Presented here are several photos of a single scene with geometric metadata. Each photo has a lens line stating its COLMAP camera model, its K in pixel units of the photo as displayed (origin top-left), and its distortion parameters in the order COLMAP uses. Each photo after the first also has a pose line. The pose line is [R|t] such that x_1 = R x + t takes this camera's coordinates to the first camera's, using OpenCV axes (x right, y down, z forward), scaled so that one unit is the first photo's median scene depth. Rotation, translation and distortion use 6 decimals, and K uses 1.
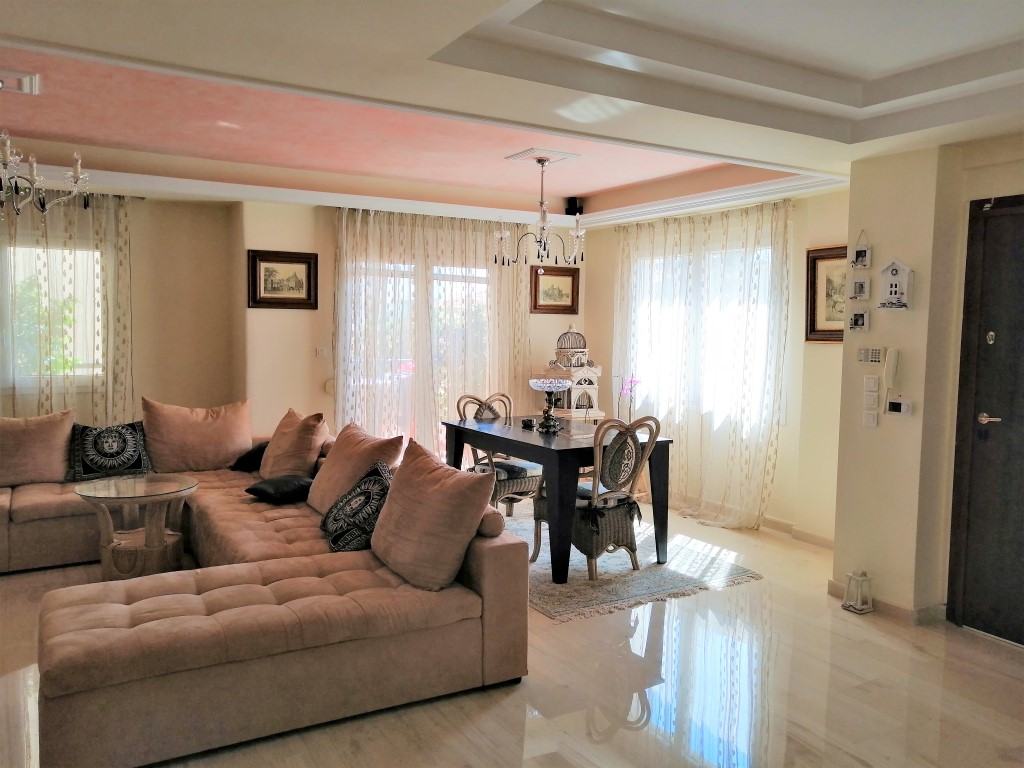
lens RADIAL K [[797.9, 0, 513.5], [0, 797.9, 379.3], [0, 0, 1]] dist [-0.023585, 0.036056]
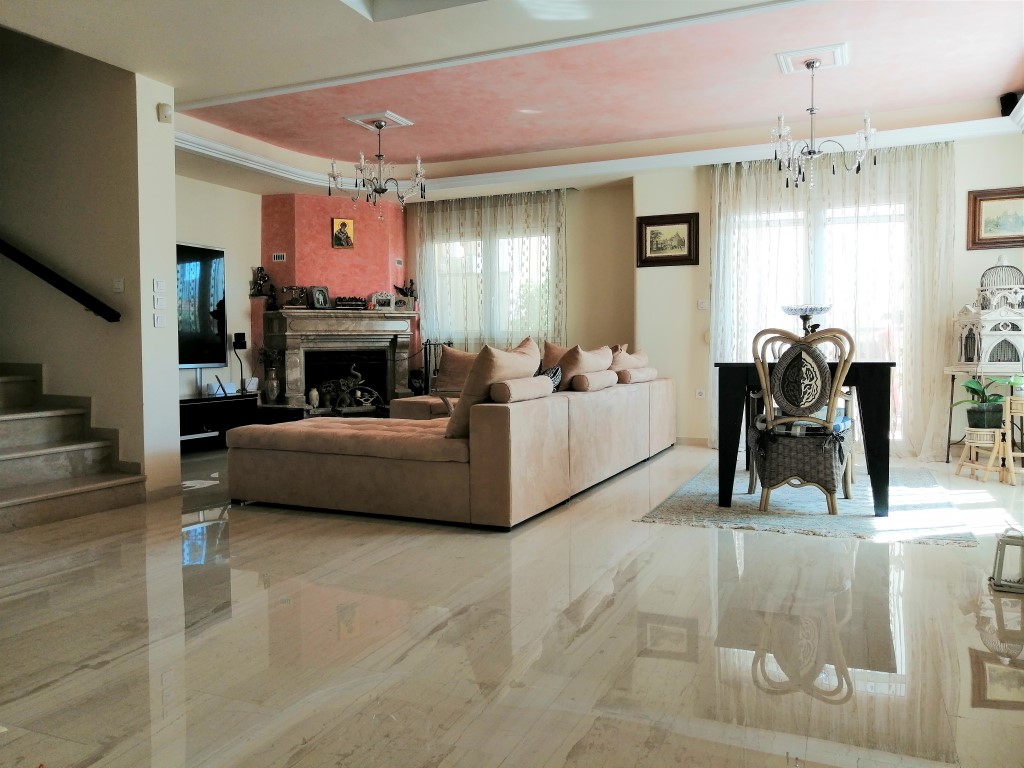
lens RADIAL K [[797.9, 0, 508.0], [0, 797.9, 385.0], [0, 0, 1]] dist [-0.023585, 0.036056]
pose [[0.582247, 0.017233, -0.812829, 0.499262], [-0.039604, 0.999190, -0.007186, 0.096159], [0.812047, 0.036375, 0.582458, 0.180105]]
